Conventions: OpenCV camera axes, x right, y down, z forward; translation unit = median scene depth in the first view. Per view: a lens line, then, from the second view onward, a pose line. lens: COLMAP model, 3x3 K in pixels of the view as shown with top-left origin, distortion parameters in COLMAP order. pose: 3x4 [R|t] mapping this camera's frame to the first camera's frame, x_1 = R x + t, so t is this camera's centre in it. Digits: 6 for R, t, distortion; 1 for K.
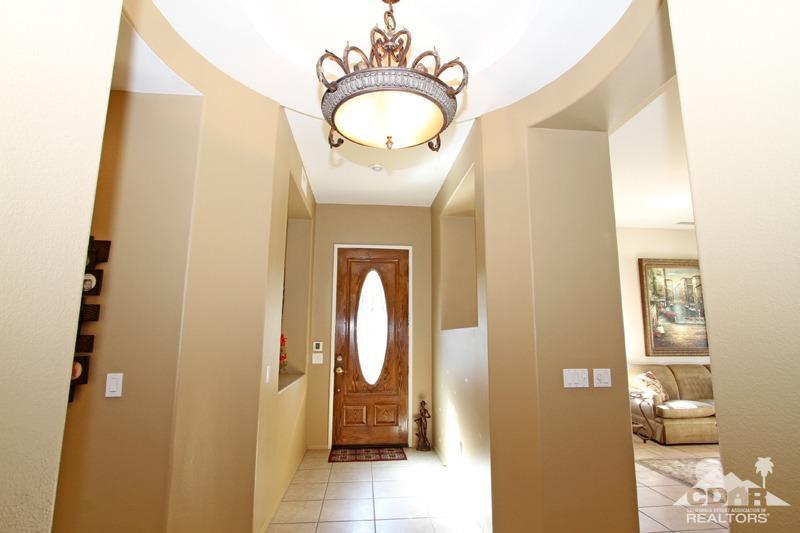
lens RADIAL K [[412.7, 0, 409.7], [0, 412.7, 273.6], [0, 0, 1]] dist [-0.004502, 0.002109]
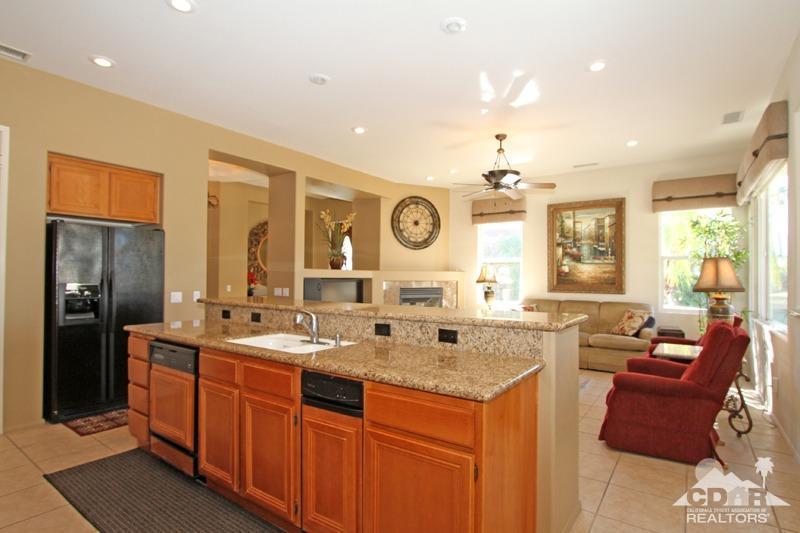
lens RADIAL K [[412.7, 0, 408.2], [0, 412.7, 270.8], [0, 0, 1]] dist [-0.004502, 0.002109]
pose [[0.753237, -0.004966, -0.657731, 1.055713], [0.096219, 0.990046, 0.102716, -0.011595], [0.650674, -0.140656, 0.746217, -0.092152]]
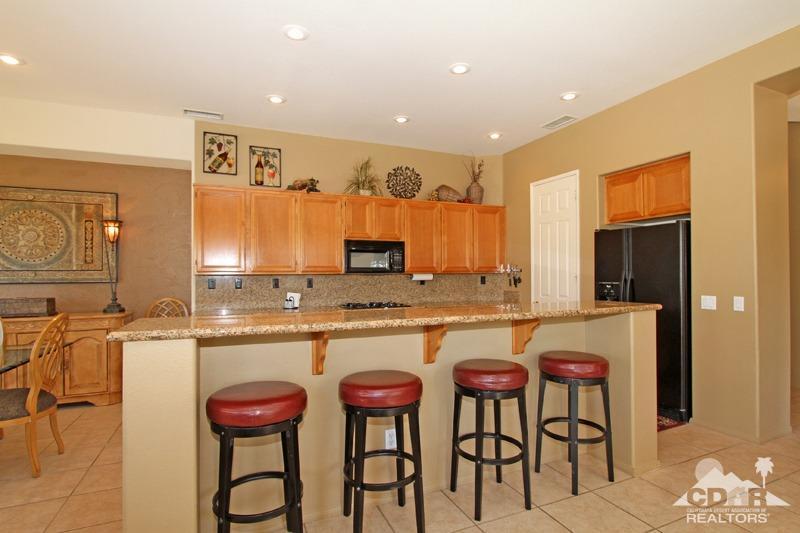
lens RADIAL K [[412.7, 0, 401.4], [0, 412.7, 271.3], [0, 0, 1]] dist [-0.004502, 0.002109]
pose [[-0.959249, -0.003373, -0.282541, 0.835633], [0.043761, 0.986091, -0.160342, 0.098986], [0.279152, -0.166172, -0.945760, 0.593775]]
